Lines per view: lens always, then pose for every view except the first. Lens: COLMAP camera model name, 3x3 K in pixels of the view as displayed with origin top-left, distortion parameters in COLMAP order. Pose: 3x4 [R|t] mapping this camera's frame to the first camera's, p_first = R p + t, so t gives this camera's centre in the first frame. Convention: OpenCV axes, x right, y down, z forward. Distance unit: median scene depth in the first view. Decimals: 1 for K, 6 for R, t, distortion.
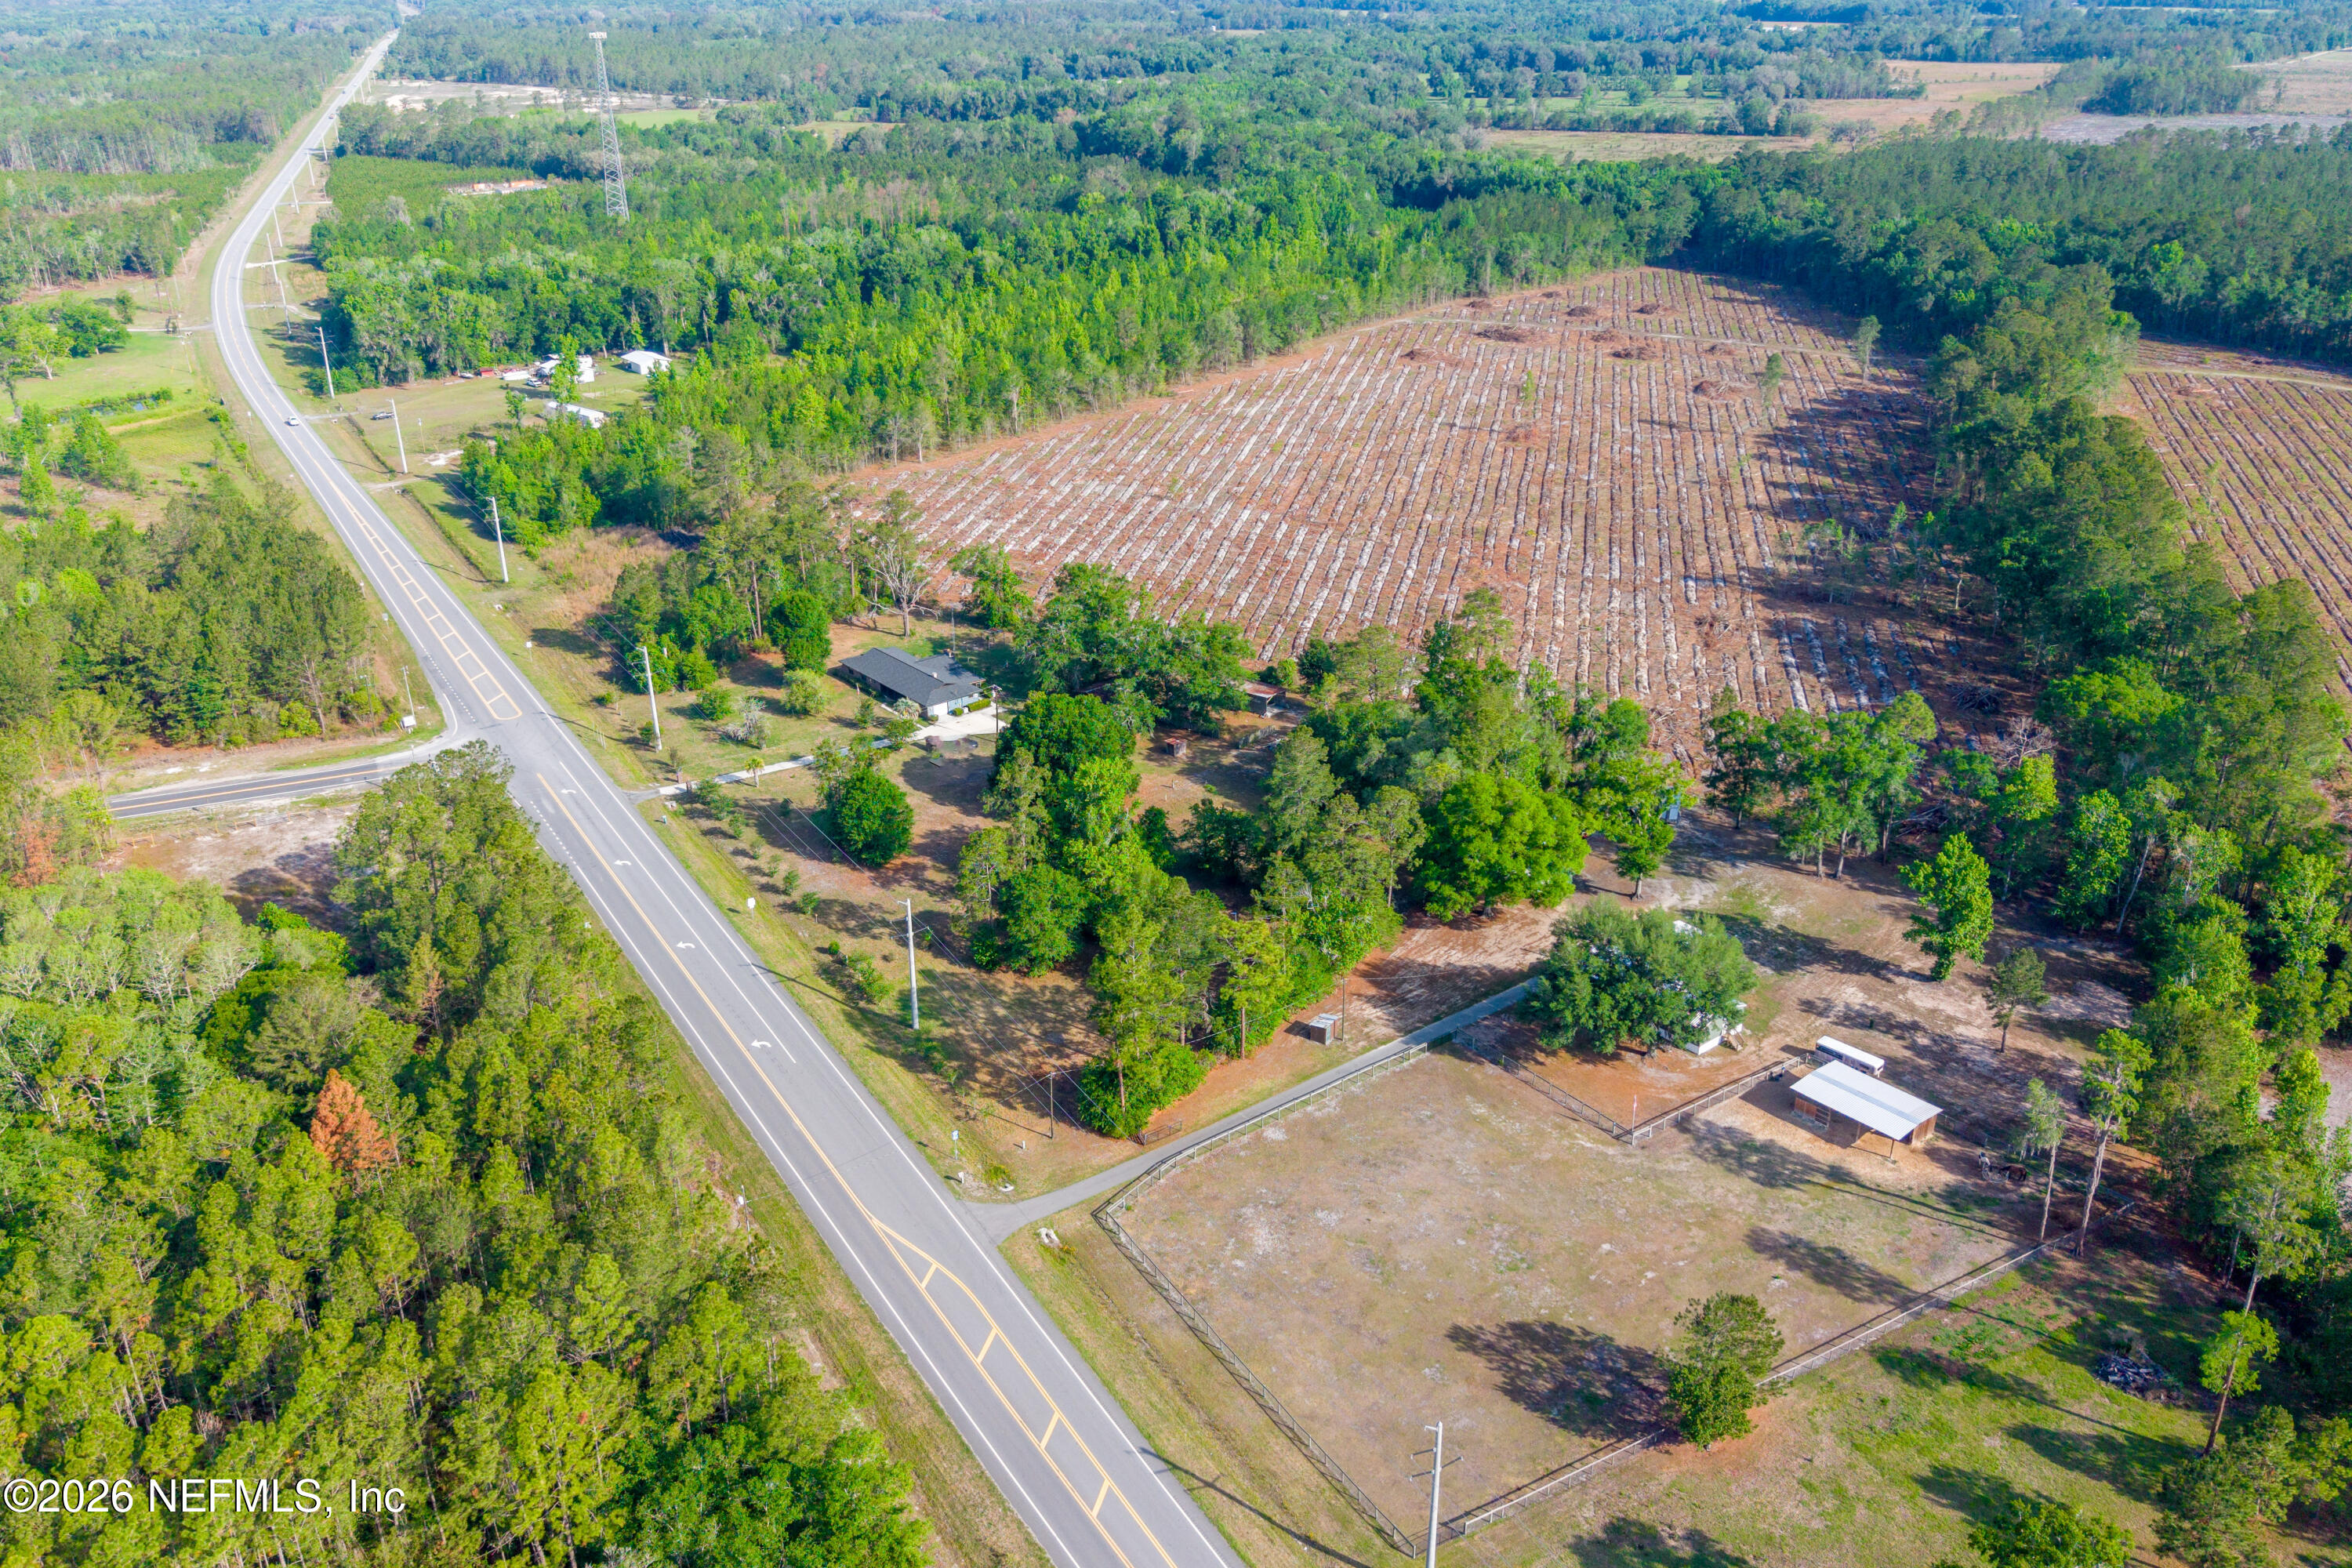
lens RADIAL K [[1909.6, 0, 1172.8], [0, 1909.6, 788.1], [0, 0, 1]] dist [0.014171, -0.010617]
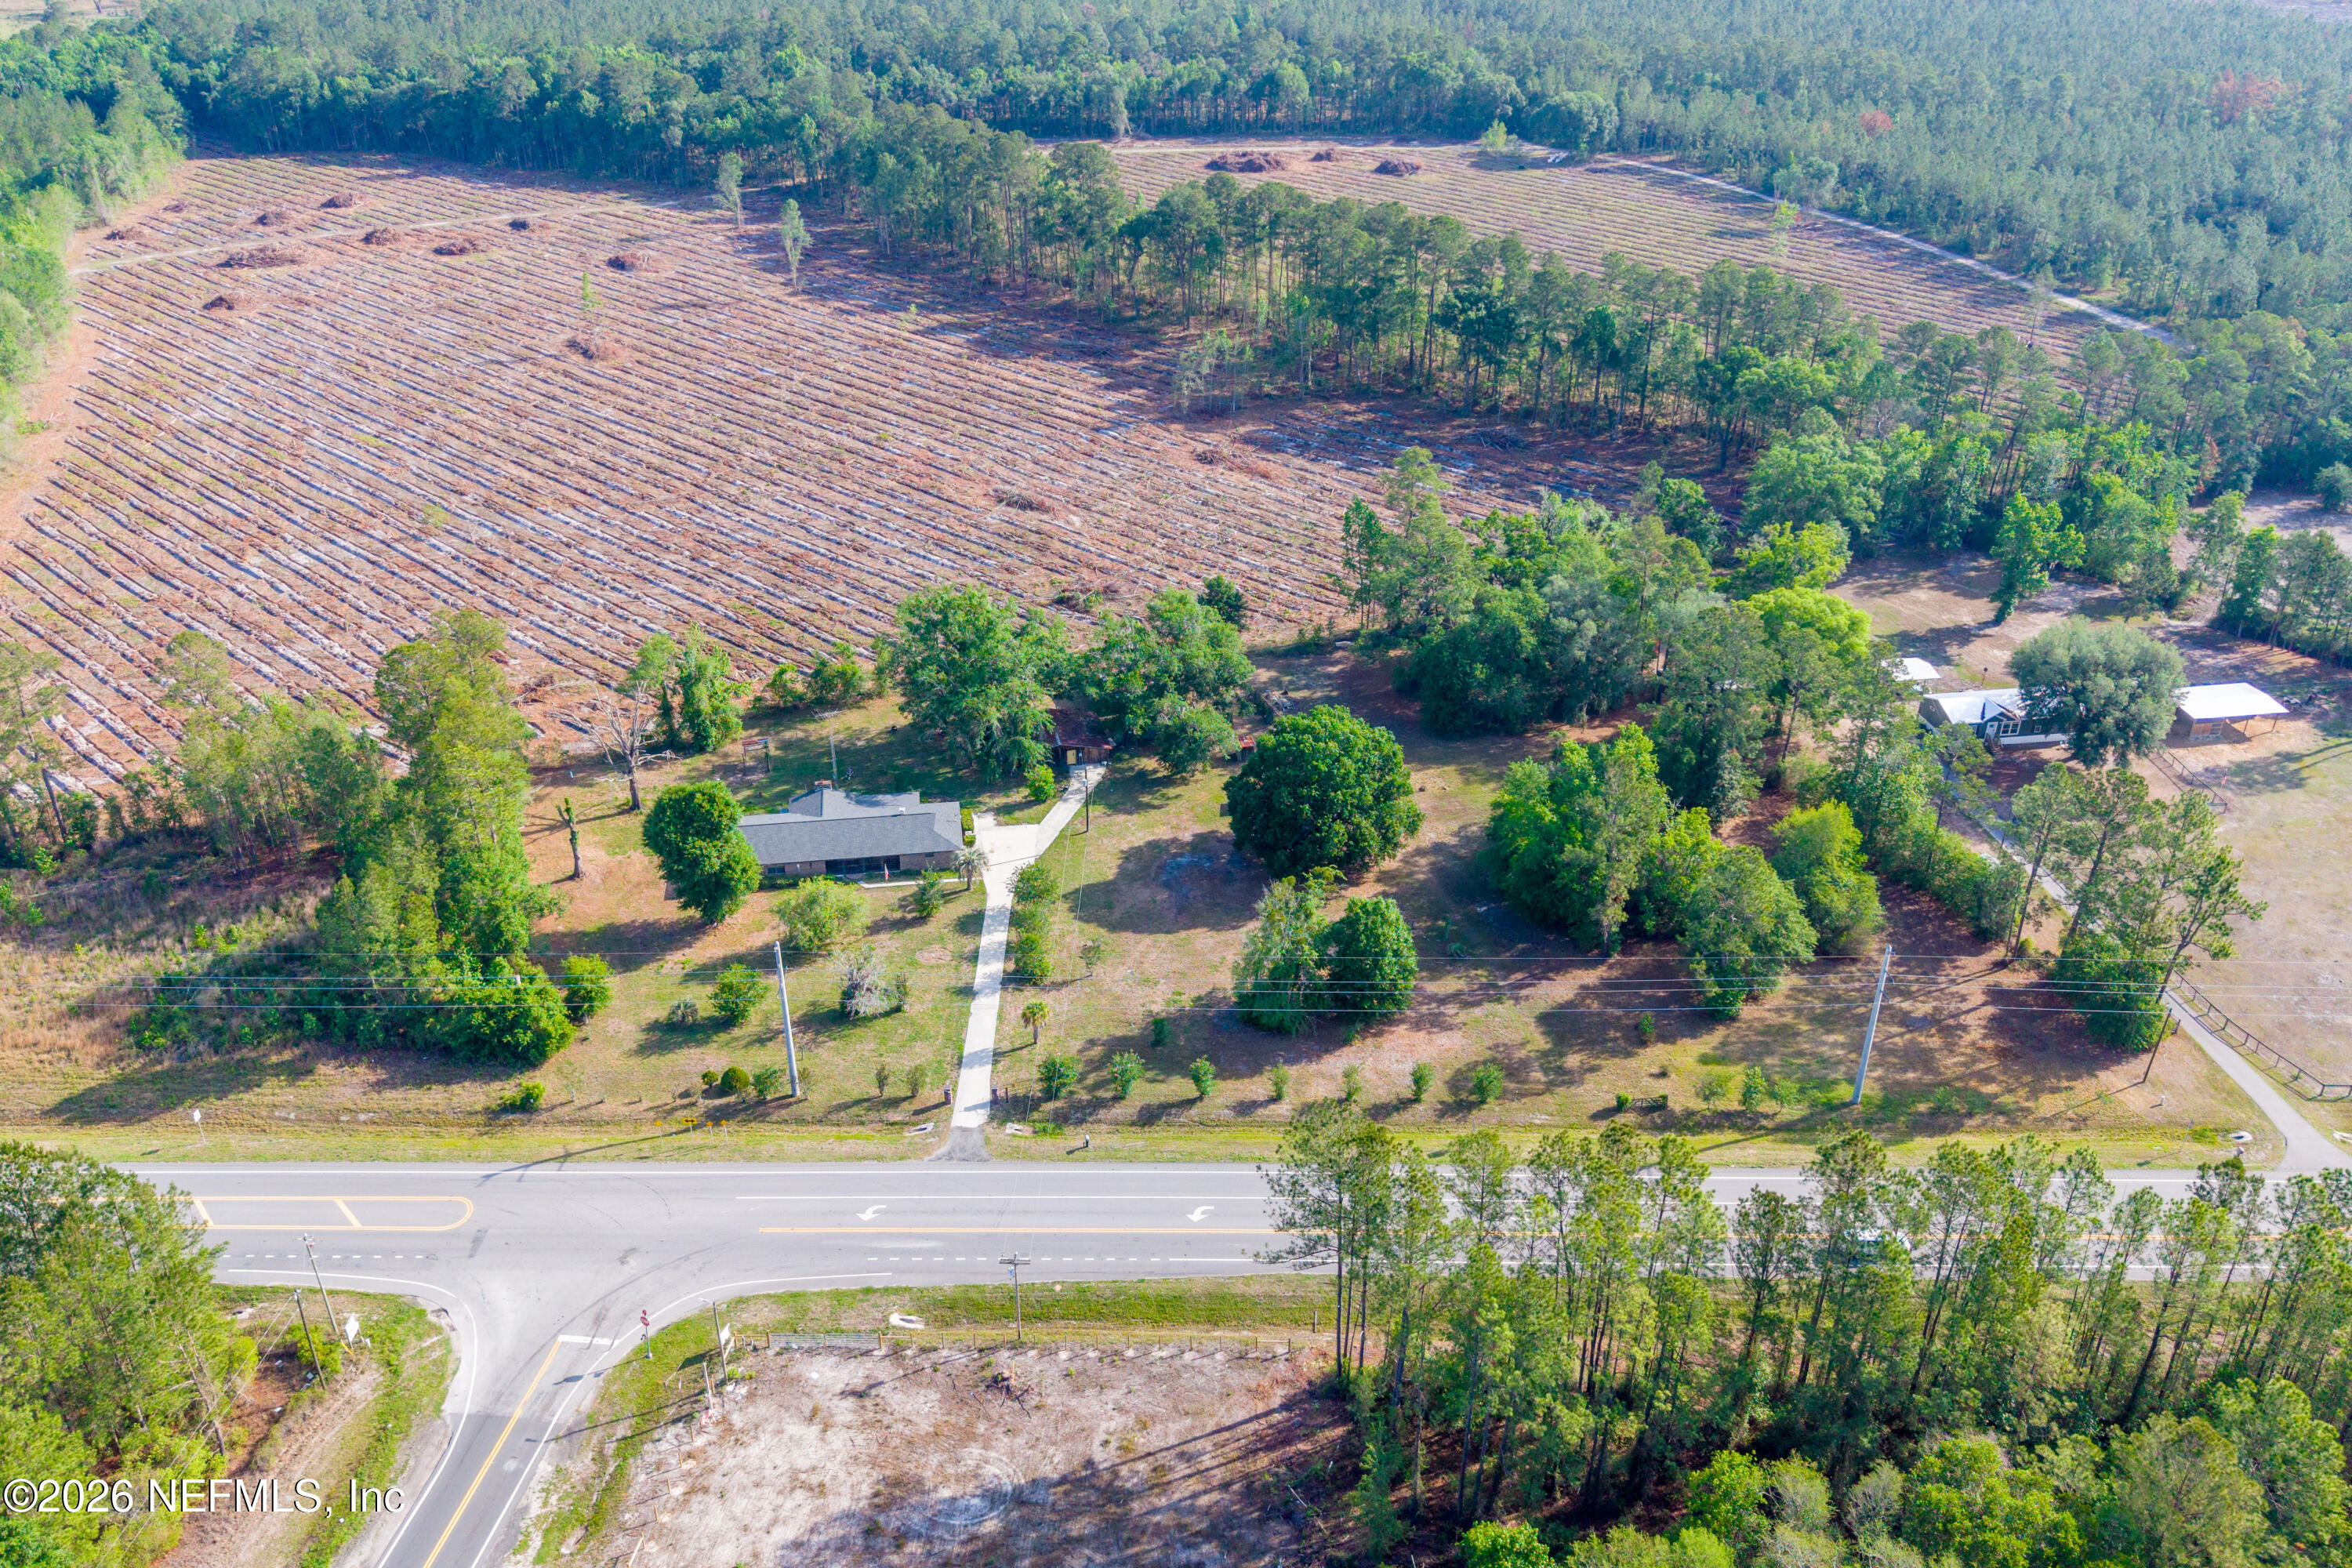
lens RADIAL K [[1912.9, 0, 1161.5], [0, 1912.9, 783.1], [0, 0, 1]] dist [0.008742, 0.000736]
pose [[0.523633, -0.401090, 0.751622, -0.572053], [0.348248, 0.905940, 0.240825, -0.195953], [-0.777517, 0.135647, 0.614058, 0.496345]]
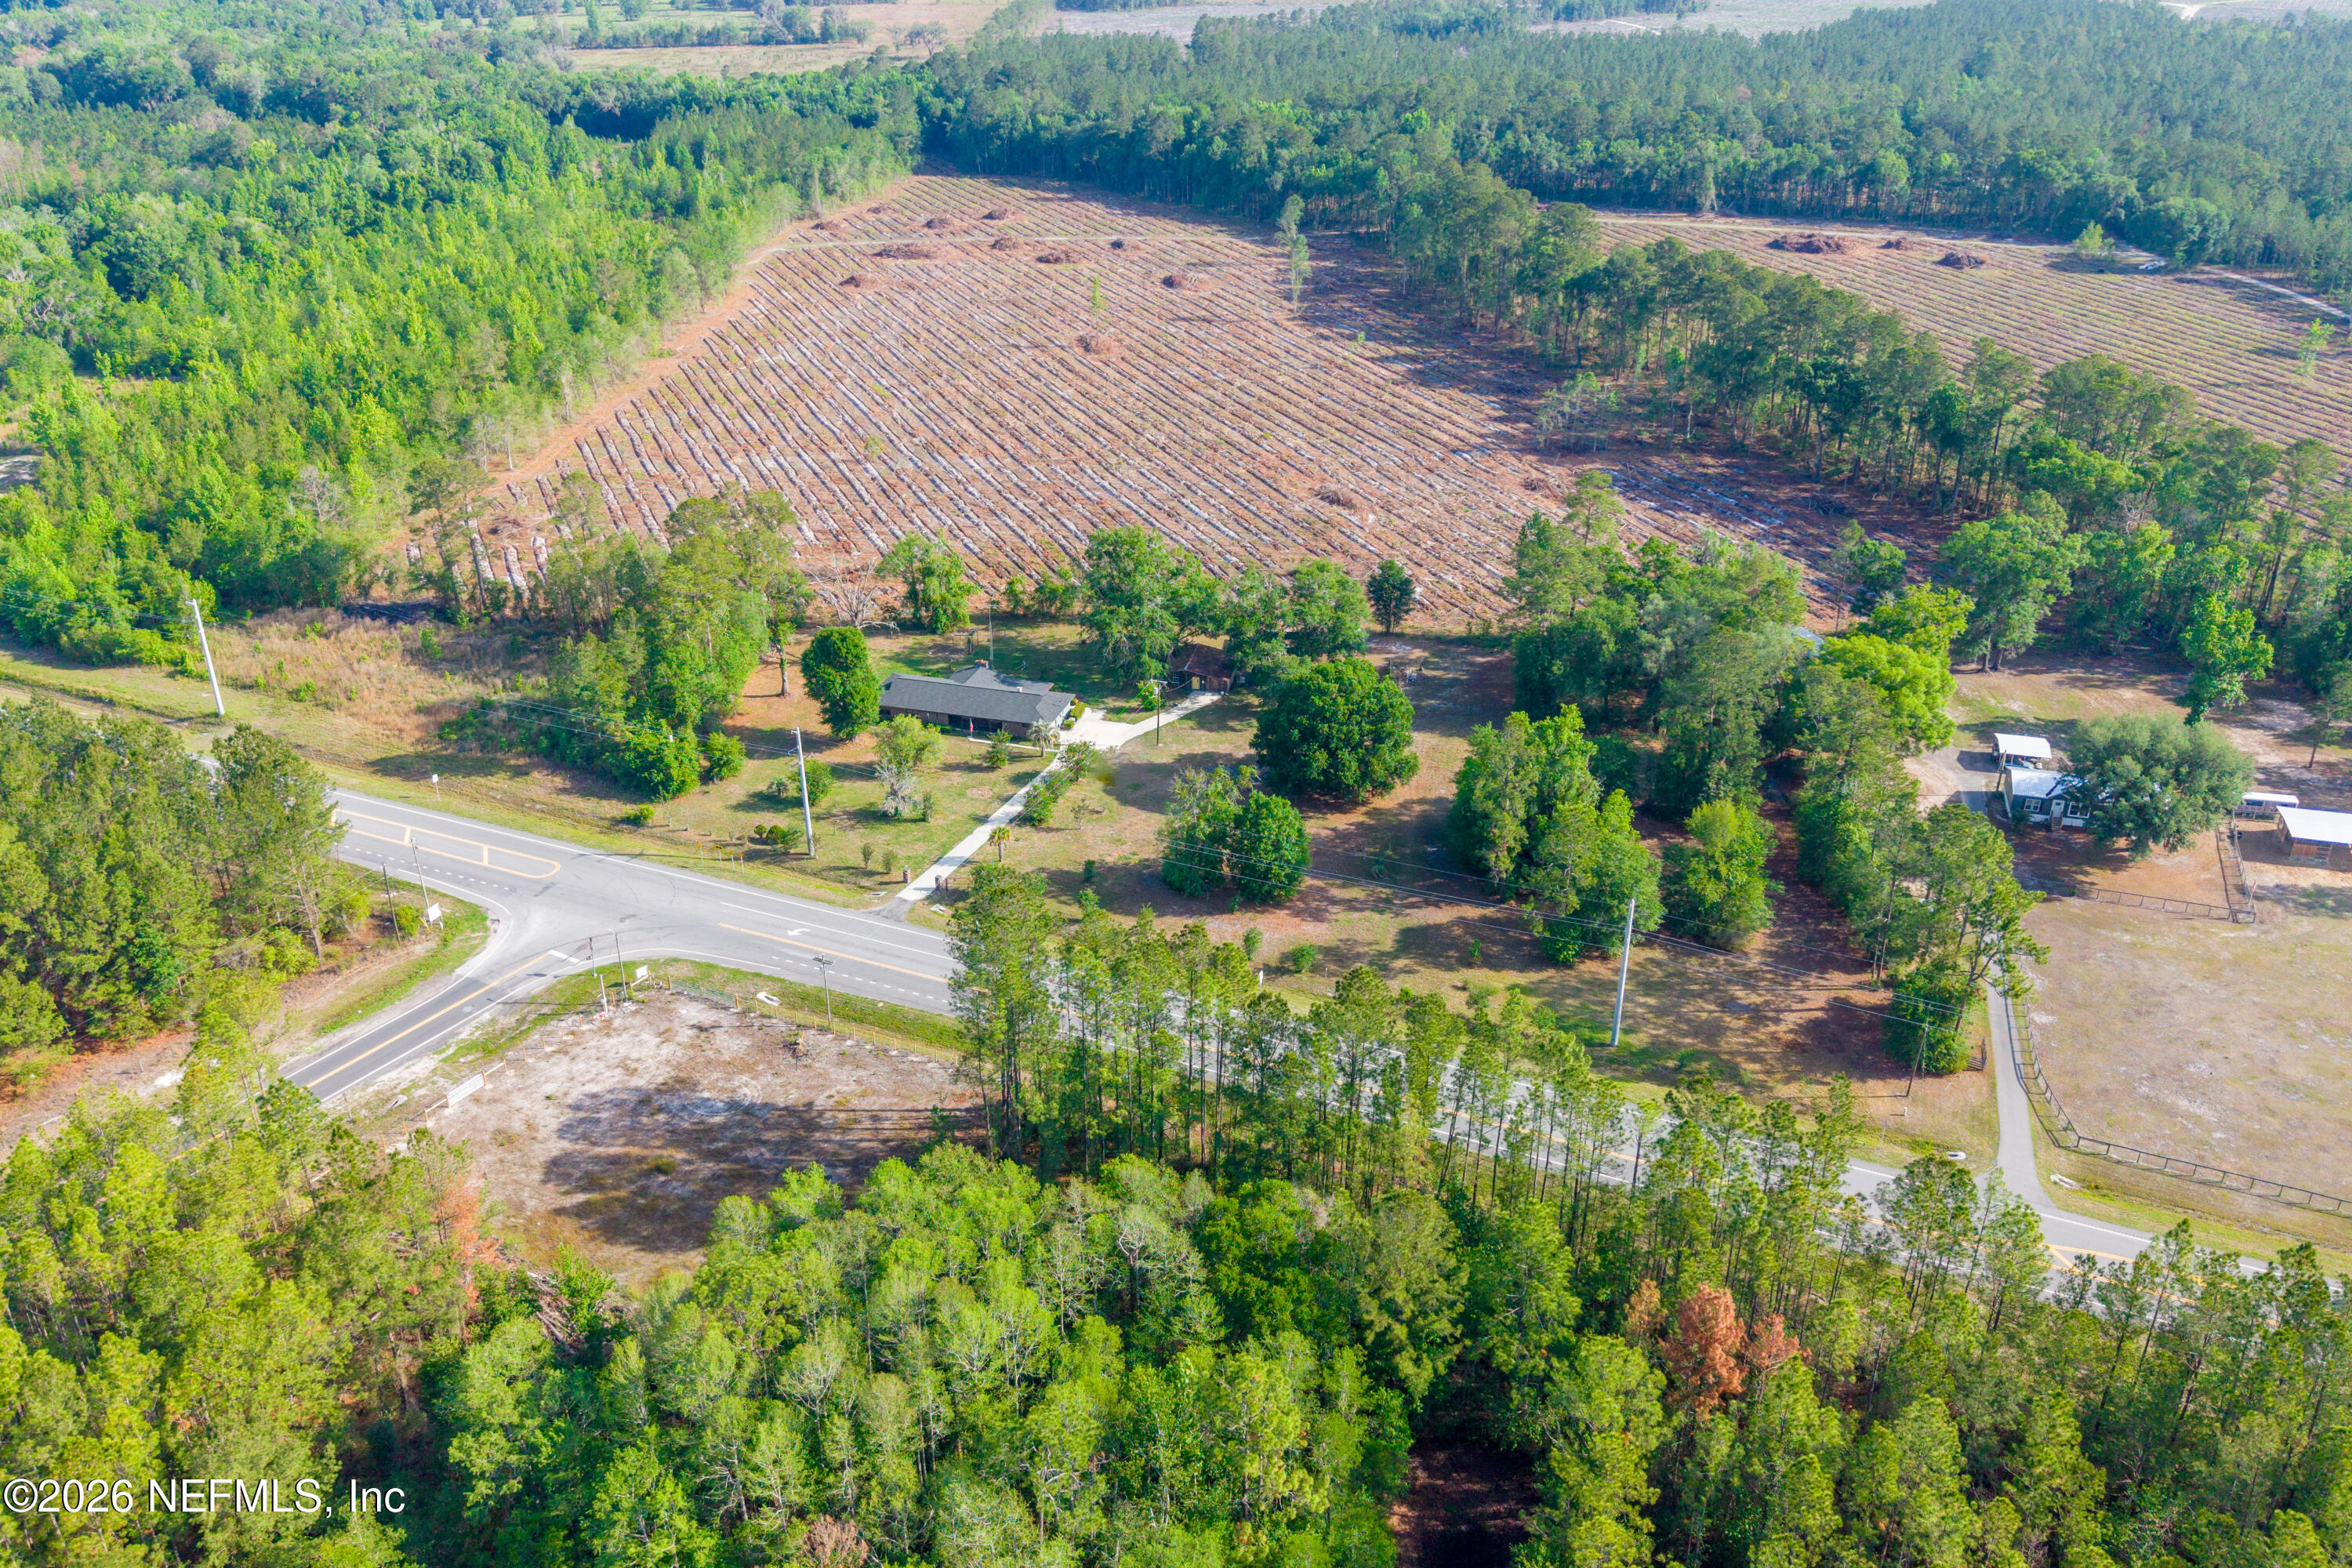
lens RADIAL K [[1909.6, 0, 1172.8], [0, 1909.6, 788.1], [0, 0, 1]] dist [0.014171, -0.010617]
pose [[0.824344, -0.245743, 0.509968, -0.496810], [0.227145, 0.968749, 0.099650, -0.083460], [-0.518520, 0.033691, 0.854402, 0.243531]]
